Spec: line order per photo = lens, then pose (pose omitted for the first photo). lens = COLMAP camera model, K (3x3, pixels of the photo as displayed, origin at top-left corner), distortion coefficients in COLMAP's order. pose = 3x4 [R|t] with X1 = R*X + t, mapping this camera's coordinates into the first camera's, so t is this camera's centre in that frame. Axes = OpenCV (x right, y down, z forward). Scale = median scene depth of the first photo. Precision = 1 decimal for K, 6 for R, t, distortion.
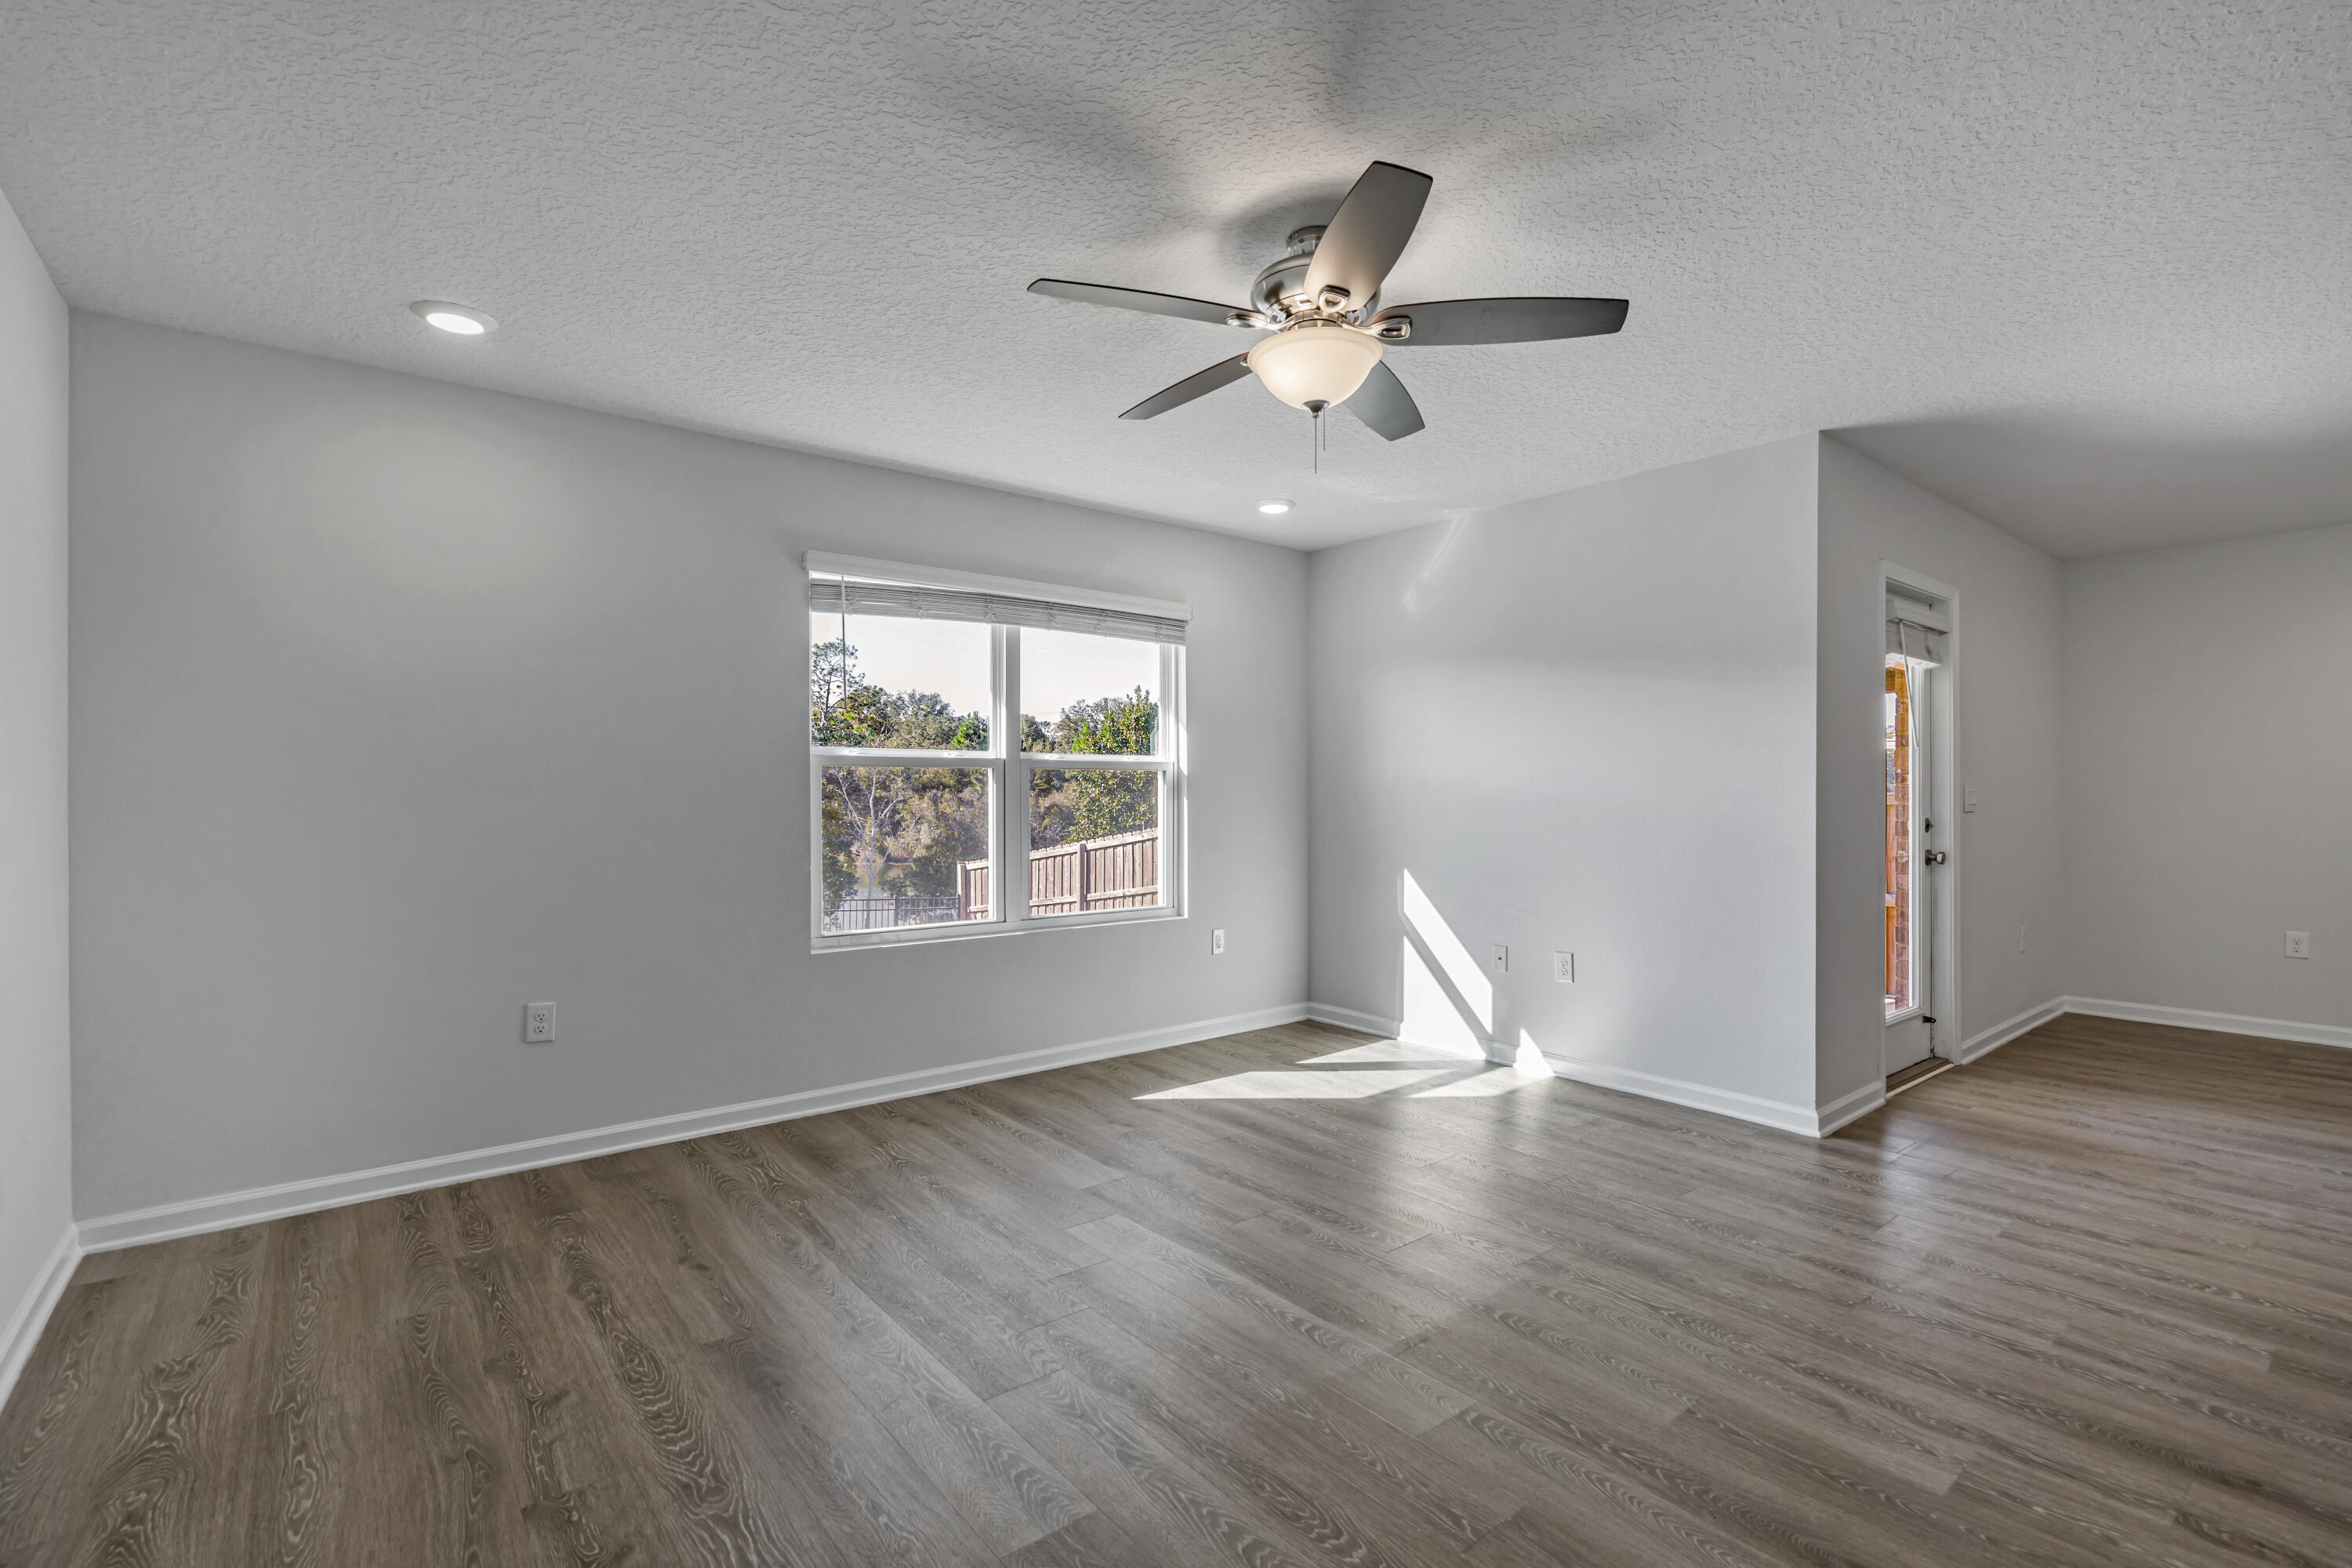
lens RADIAL K [[1068.1, 0, 1185.3], [0, 1068.1, 780.3], [0, 0, 1]] dist [-0.005150, 0.002584]
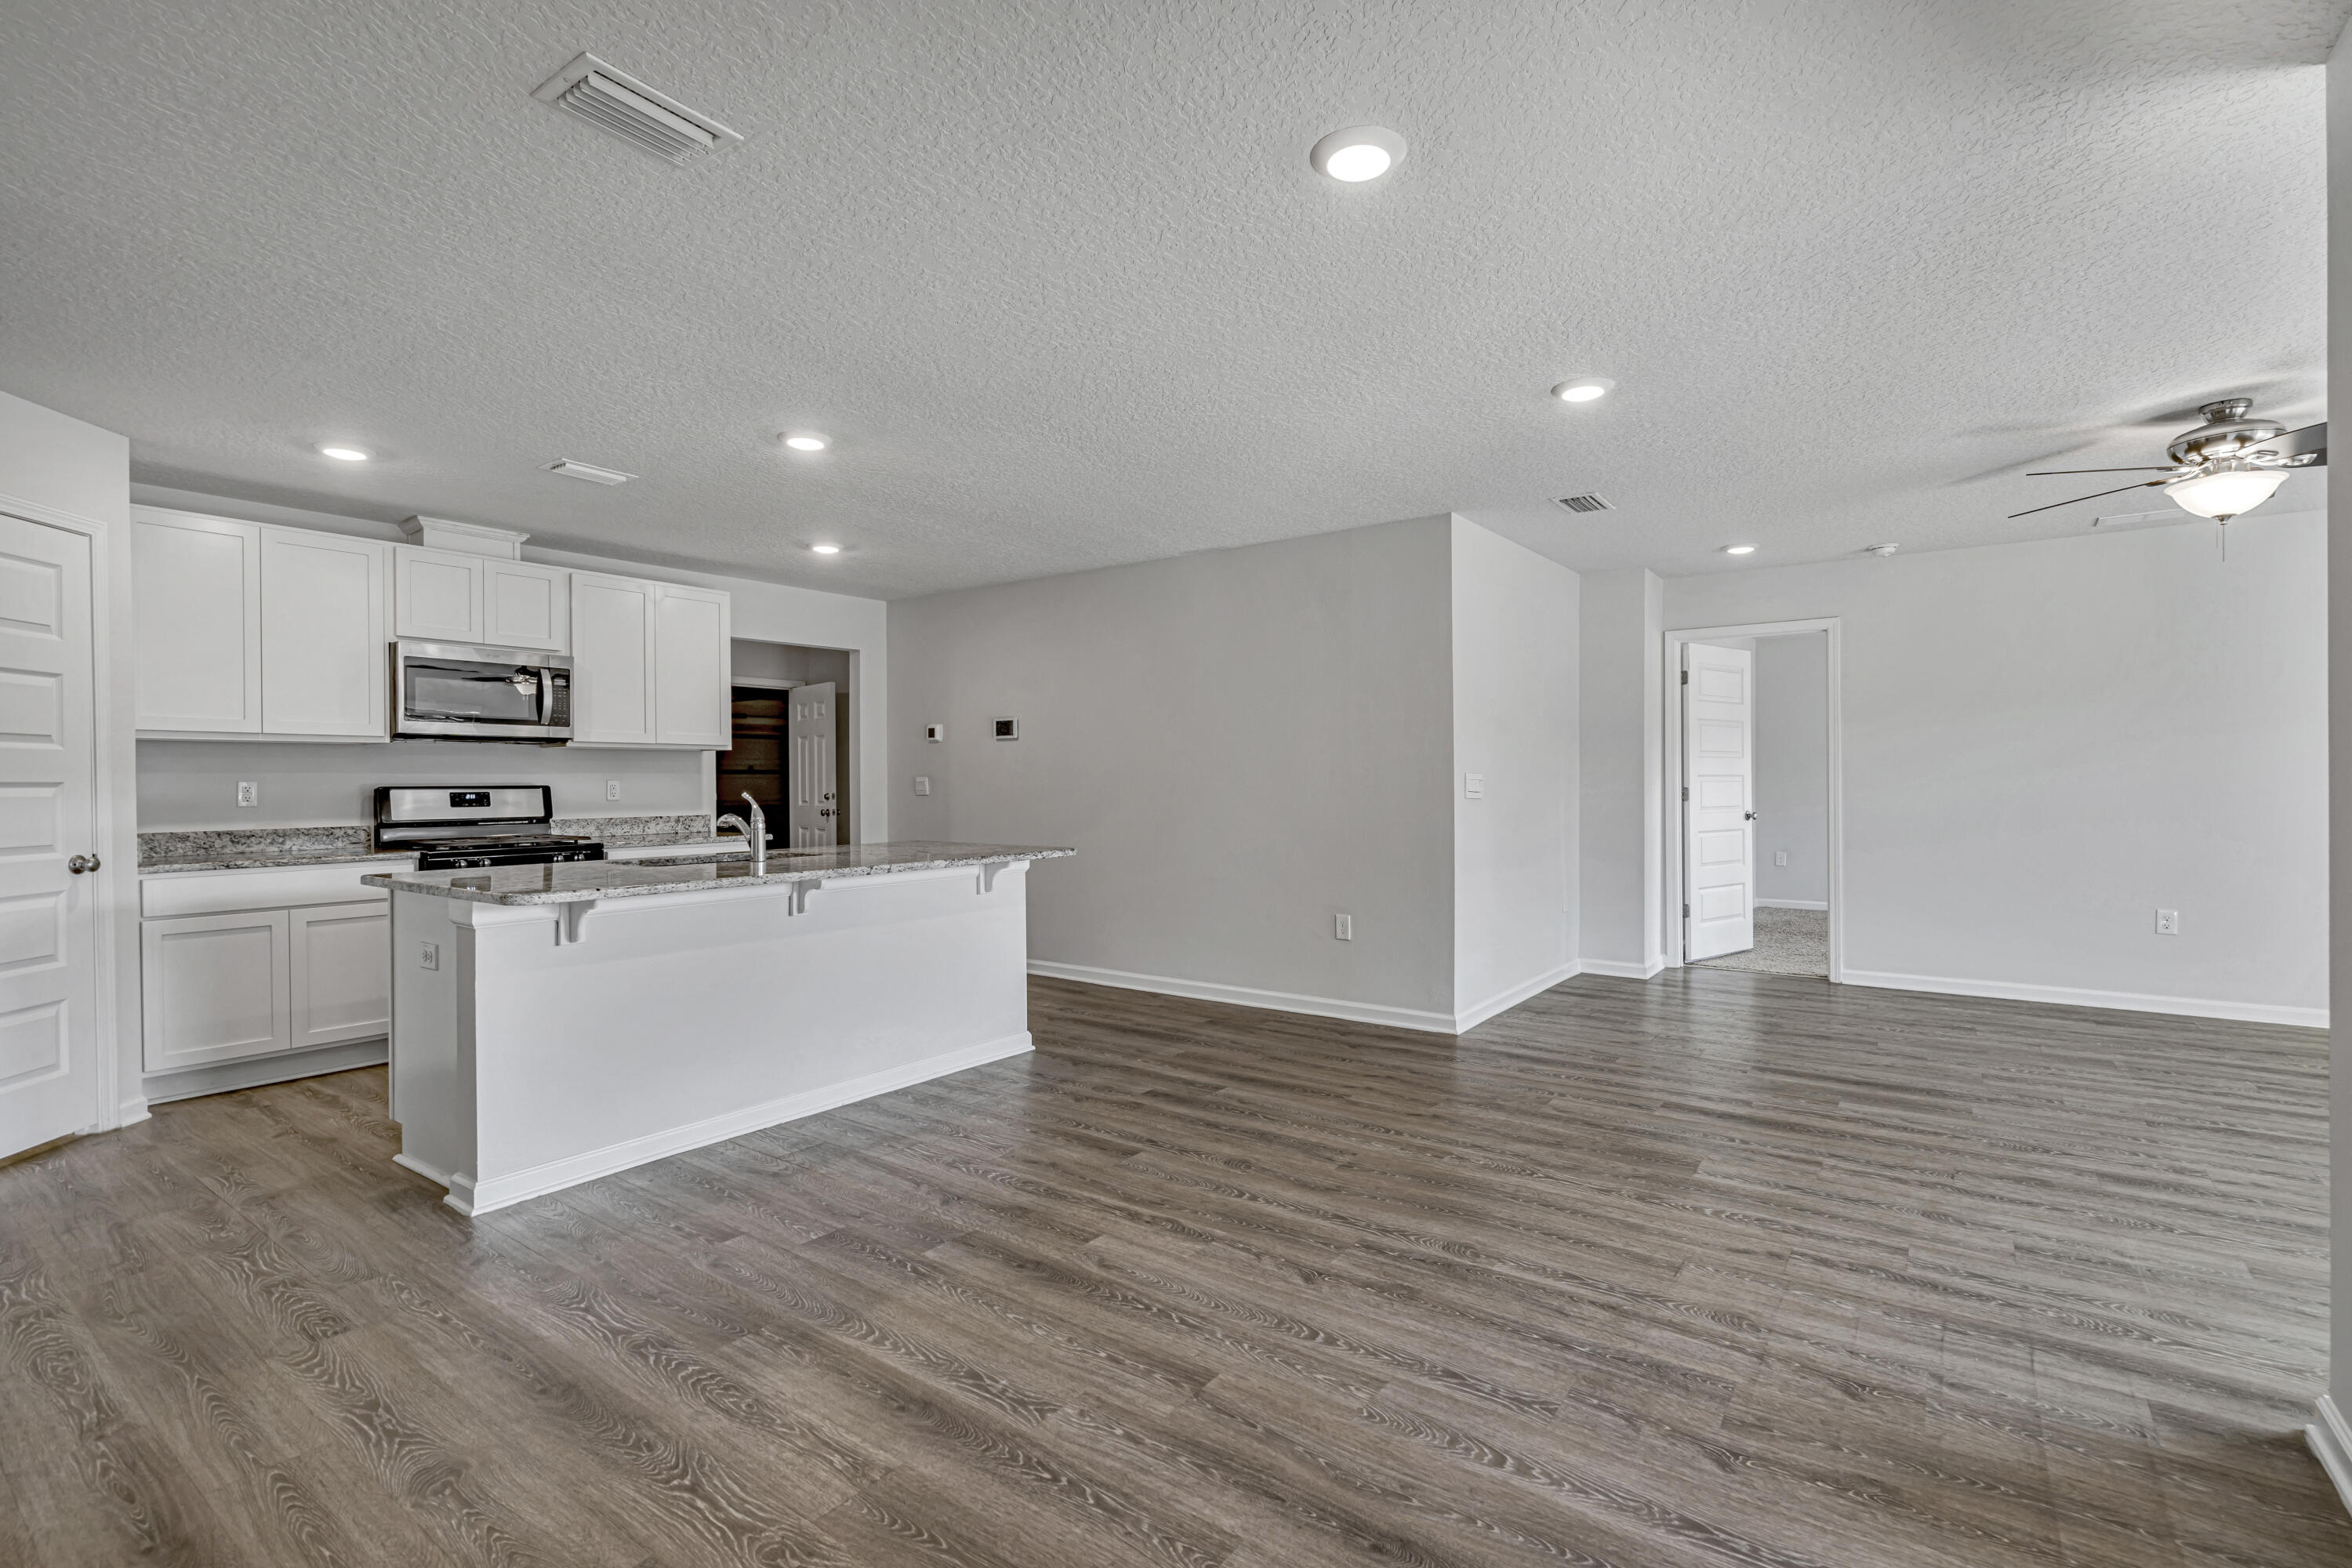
lens RADIAL K [[1068.1, 0, 1181.7], [0, 1068.1, 814.7], [0, 0, 1]] dist [-0.005150, 0.002584]
pose [[-0.966765, 0.015183, -0.255214, 1.376501], [0.010001, 0.999717, 0.021591, 0.012840], [0.255469, 0.018322, -0.966644, 1.480071]]
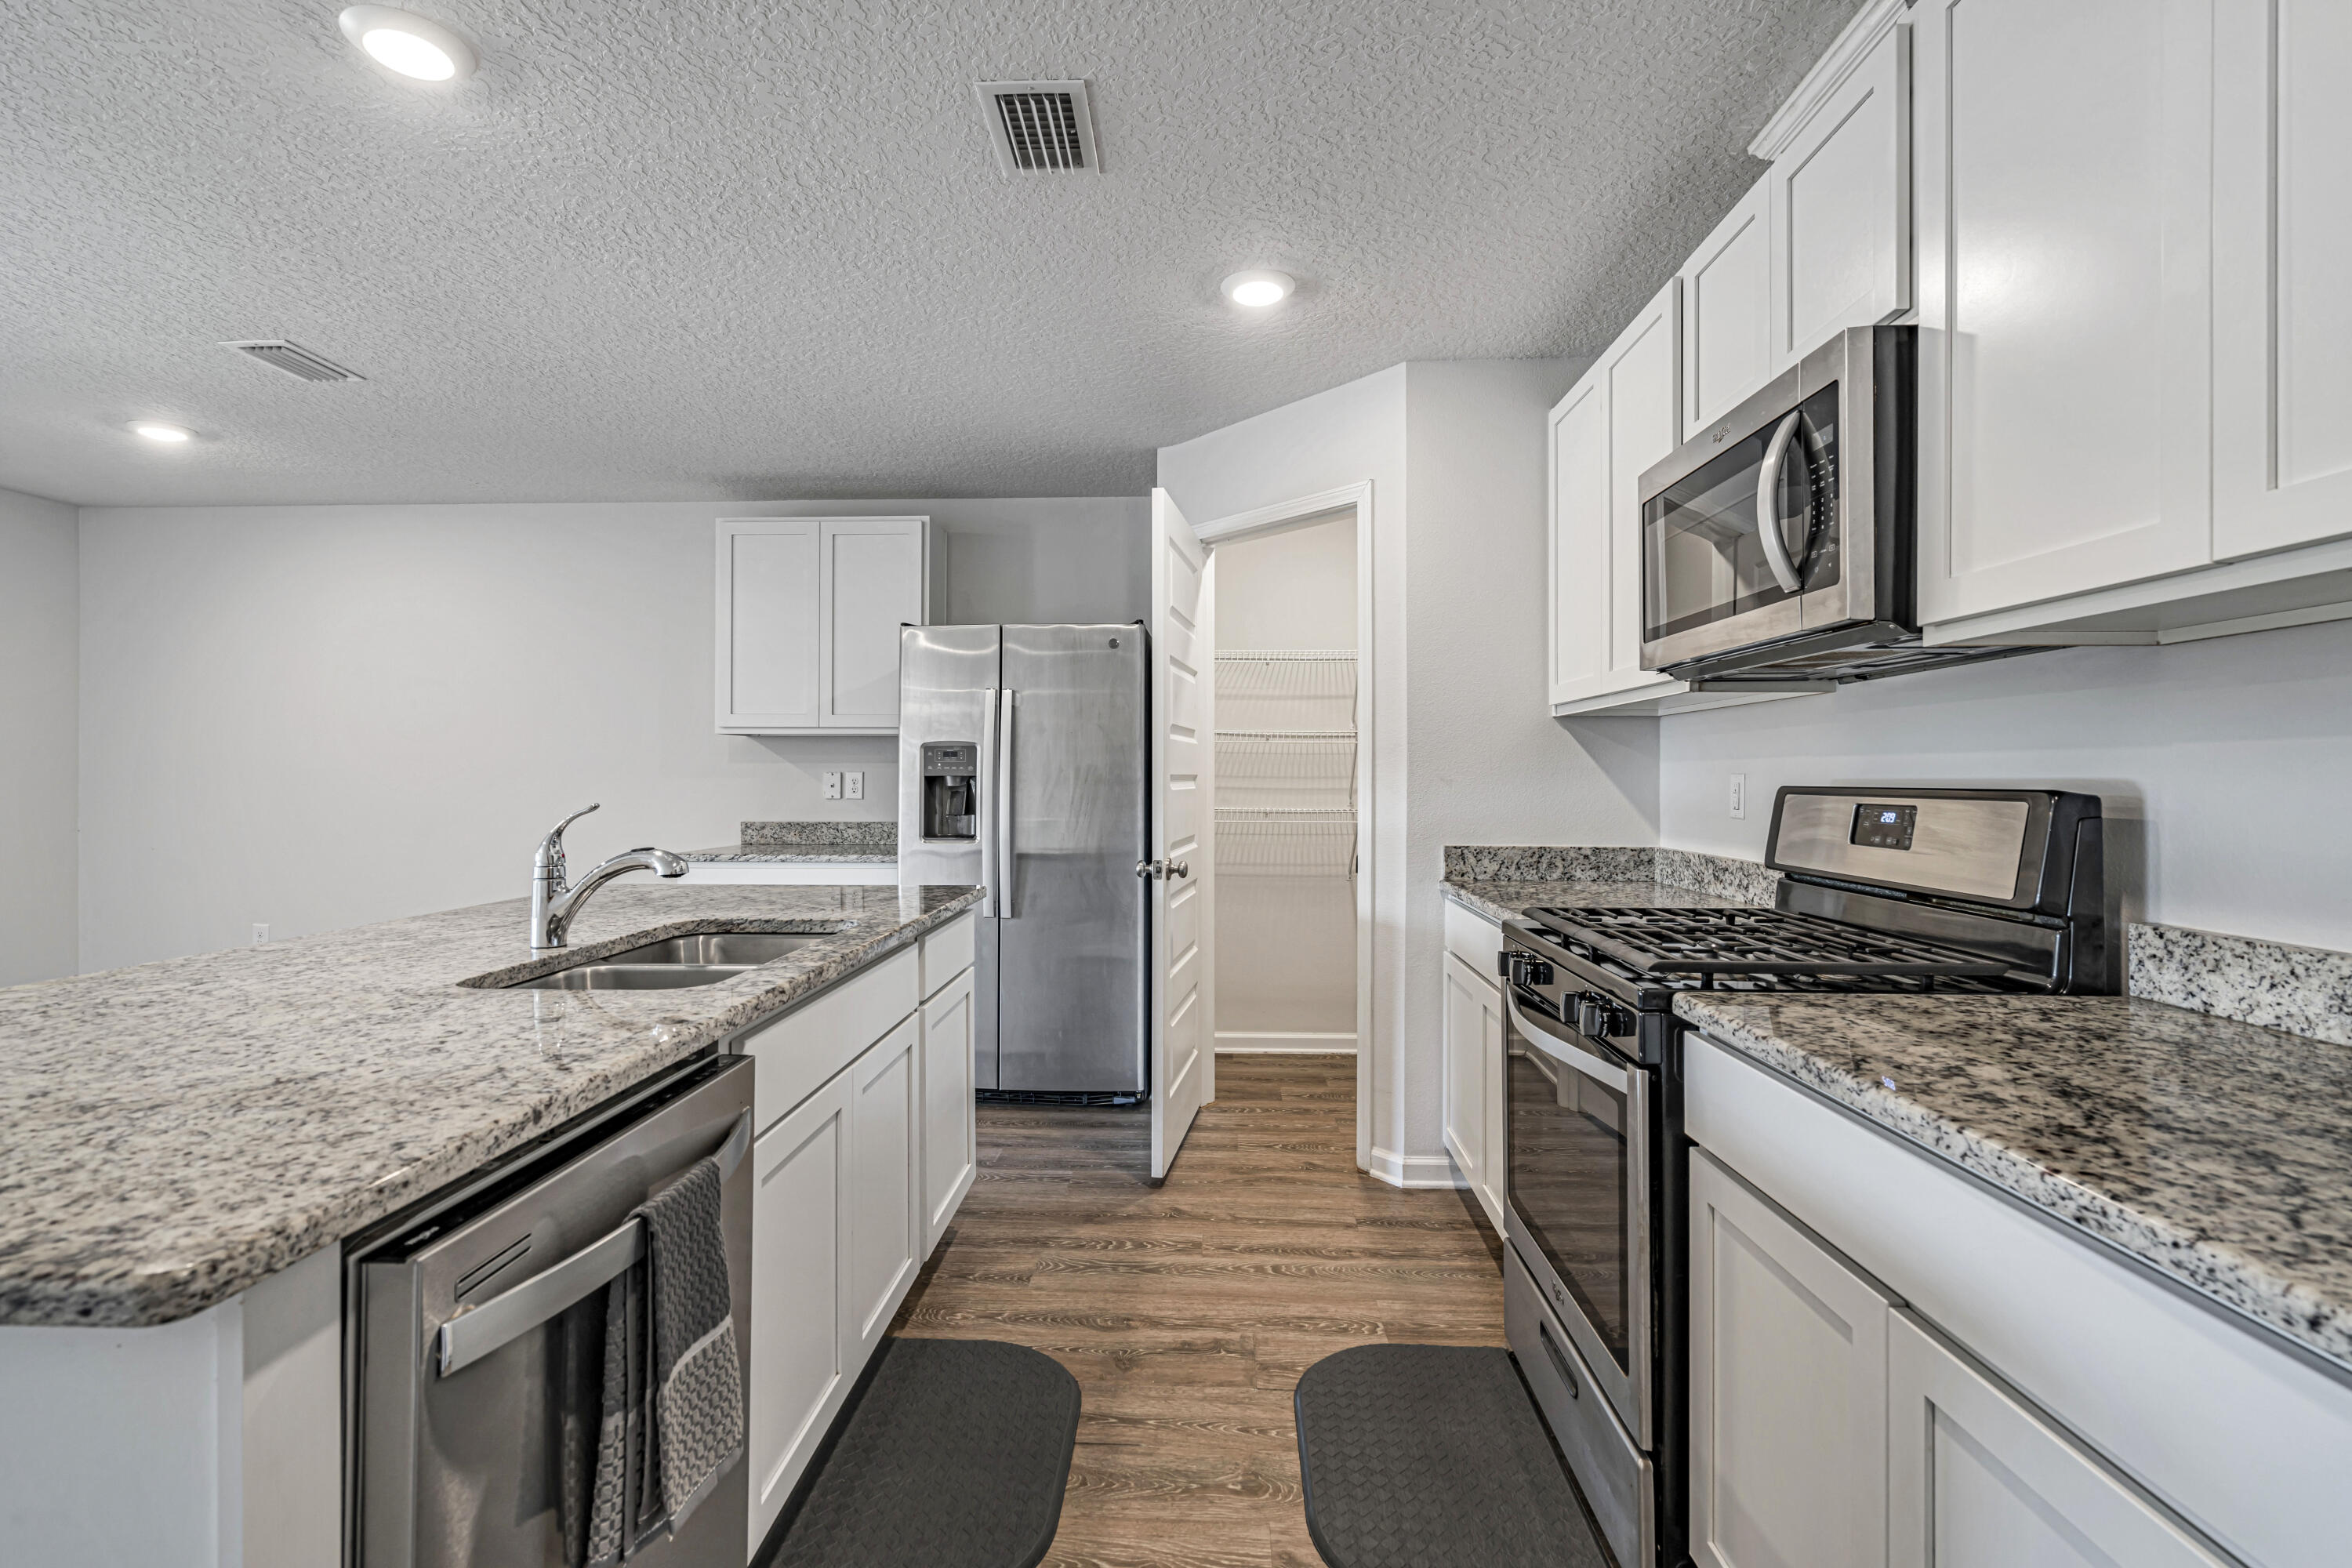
lens RADIAL K [[1068.1, 0, 1166.6], [0, 1068.1, 775.4], [0, 0, 1]] dist [-0.005150, 0.002584]
pose [[0.671408, 0.005282, 0.741069, 1.331864], [-0.013535, 0.999895, 0.005136, -0.009535], [-0.740964, -0.013478, 0.671409, -0.378680]]
